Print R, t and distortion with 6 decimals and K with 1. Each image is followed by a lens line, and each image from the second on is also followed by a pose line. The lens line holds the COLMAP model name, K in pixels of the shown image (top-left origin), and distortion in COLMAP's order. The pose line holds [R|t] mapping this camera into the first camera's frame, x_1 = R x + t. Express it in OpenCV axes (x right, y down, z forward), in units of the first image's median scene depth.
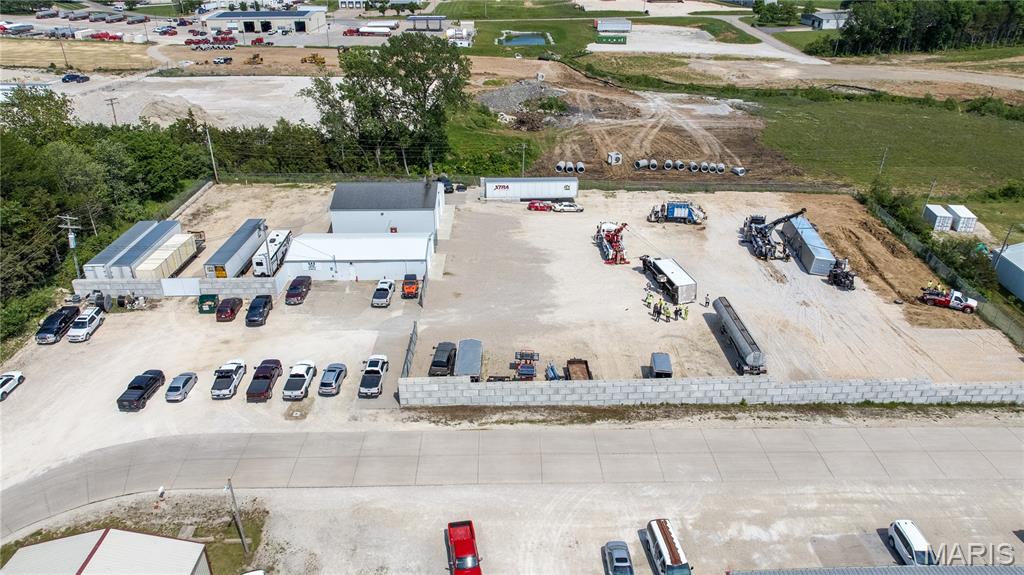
lens RADIAL K [[717.4, 0, 518.0], [0, 717.4, 286.3], [0, 0, 1]] dist [-0.024567, 0.011981]
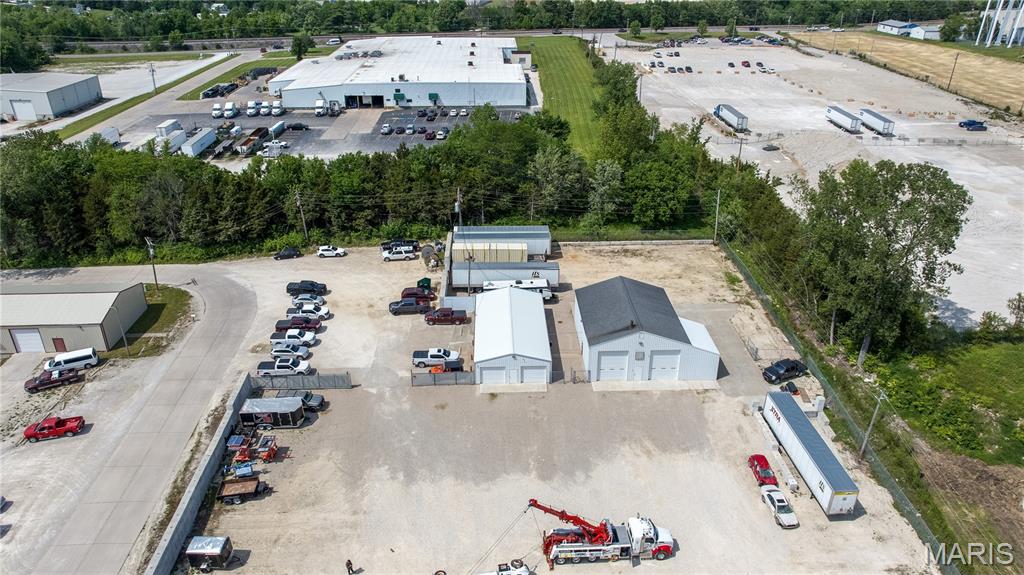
lens RADIAL K [[717.4, 0, 518.0], [0, 717.4, 286.3], [0, 0, 1]] dist [-0.024567, 0.011981]
pose [[0.020040, 0.437622, -0.898936, 0.594205], [-0.441625, 0.810522, 0.384735, -0.448460], [0.896976, 0.389283, 0.209507, 0.738390]]
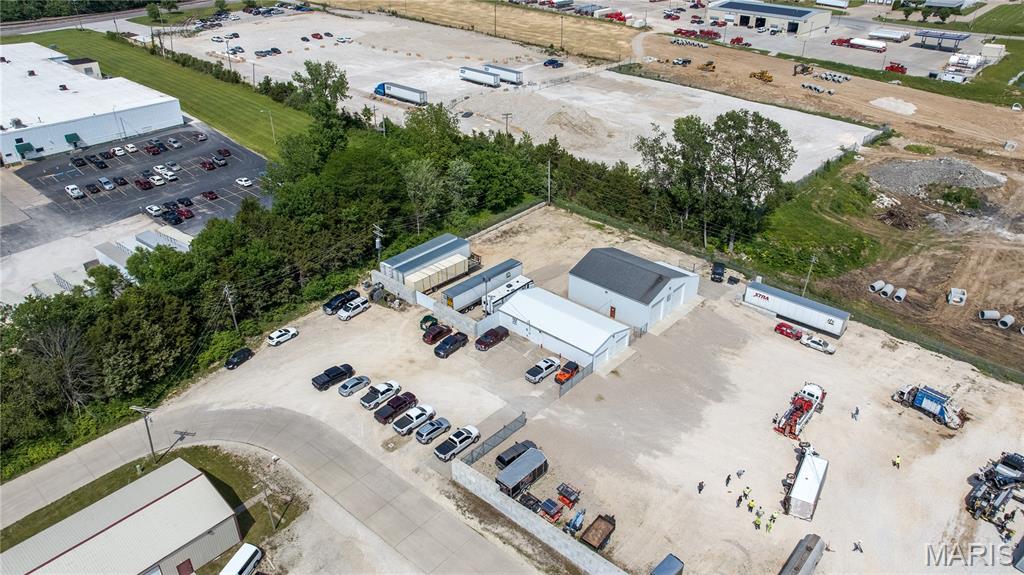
lens RADIAL K [[717.4, 0, 518.0], [0, 717.4, 286.3], [0, 0, 1]] dist [-0.024567, 0.011981]
pose [[0.734268, 0.341313, -0.586818, 0.351238], [-0.302660, 0.938343, 0.167062, -0.253967], [0.607657, 0.054938, 0.792297, 0.058958]]
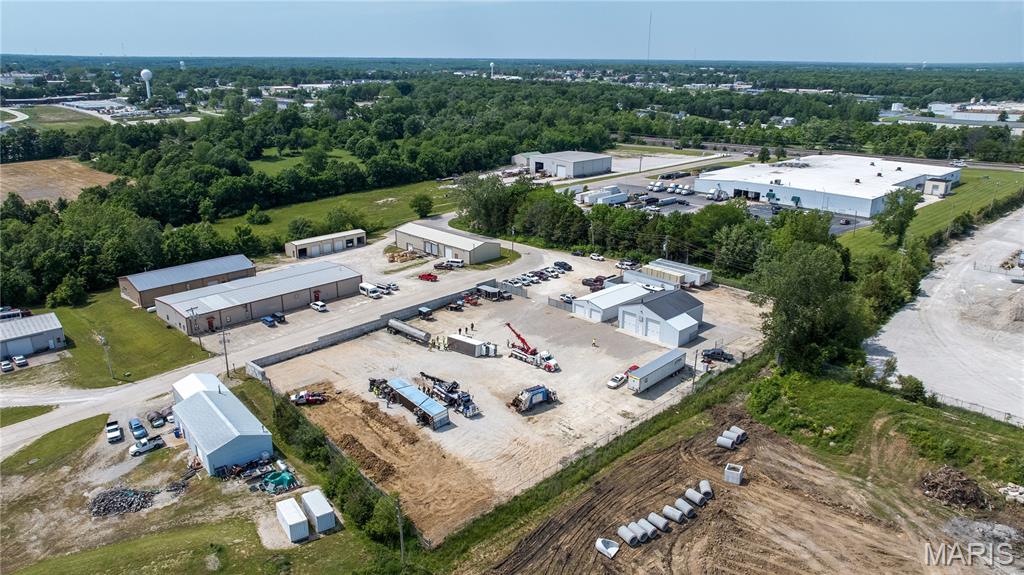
lens RADIAL K [[716.9, 0, 512.0], [0, 716.9, 287.5], [0, 0, 1]] dist [-0.030626, -0.001096]
pose [[-0.729325, 0.211422, -0.650681, 1.052894], [-0.301721, 0.754185, 0.583241, -0.976149], [0.614044, 0.621696, -0.486255, 1.599867]]
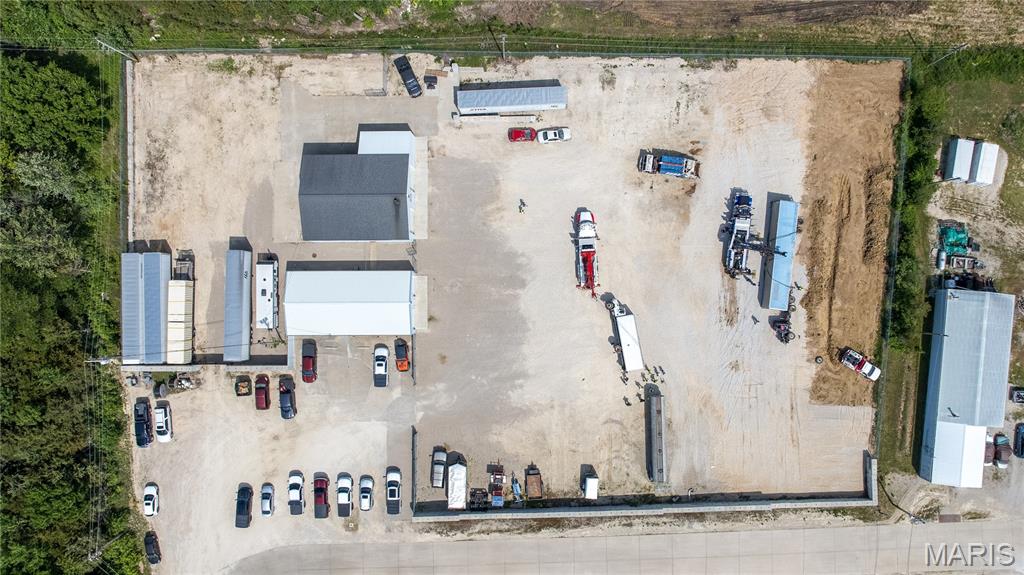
lens RADIAL K [[729.1, 0, 518.4], [0, 729.1, 296.6], [0, 0, 1]] dist [-0.019863, -0.007662]
pose [[0.999855, 0.013491, -0.010425, 0.044870], [0.003213, 0.451401, 0.892315, -0.977396], [0.016744, -0.892219, 0.451292, 0.486708]]
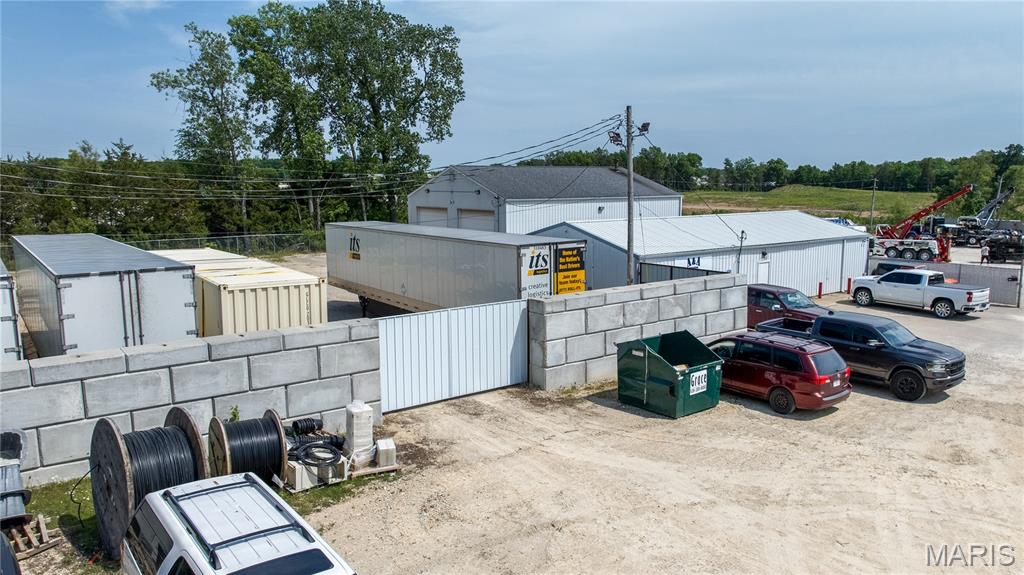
lens RADIAL K [[717.4, 0, 518.0], [0, 717.4, 286.3], [0, 0, 1]] dist [-0.024567, 0.011981]
pose [[0.811726, -0.084929, 0.577830, -0.497560], [0.259302, 0.938919, -0.226262, 0.030888], [-0.523319, 0.333495, 0.784167, 0.704165]]
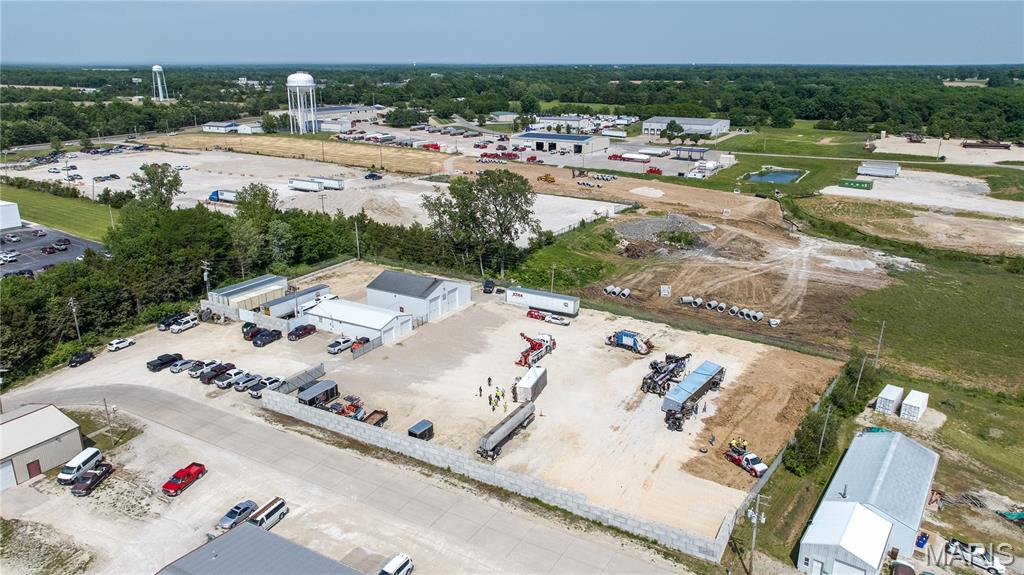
lens RADIAL K [[717.4, 0, 518.0], [0, 717.4, 286.3], [0, 0, 1]] dist [-0.024567, 0.011981]
pose [[0.859205, 0.158822, -0.486355, 0.696253], [-0.229071, 0.969413, -0.088114, -0.052463], [0.457485, 0.187118, 0.869307, -0.101050]]
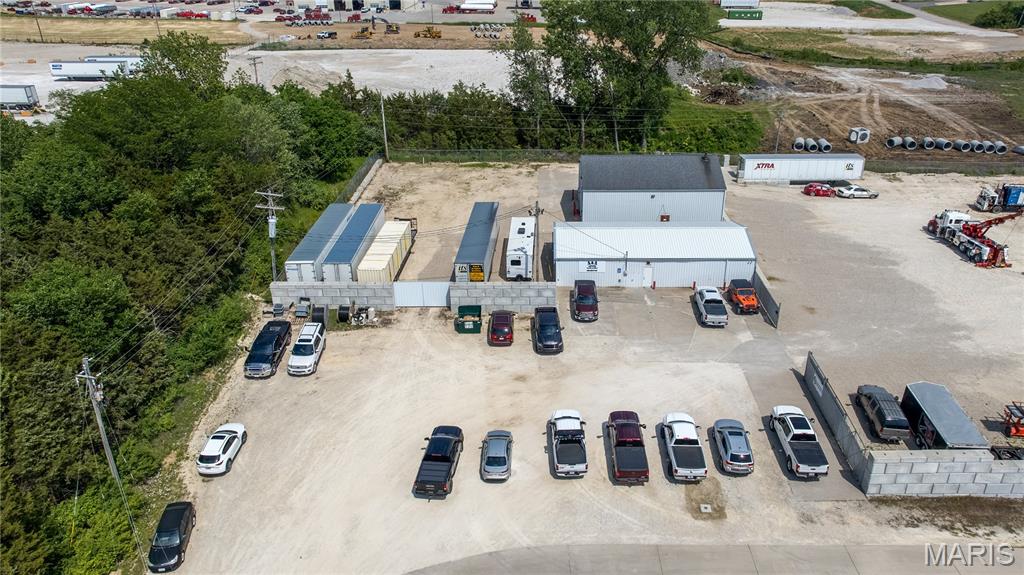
lens RADIAL K [[729.1, 0, 518.4], [0, 729.1, 296.6], [0, 0, 1]] dist [-0.019863, -0.007662]
pose [[0.998436, 0.010910, -0.054836, -0.290248], [-0.010350, 0.999892, 0.010475, -0.004512], [0.054944, -0.009891, 0.998440, 0.248496]]
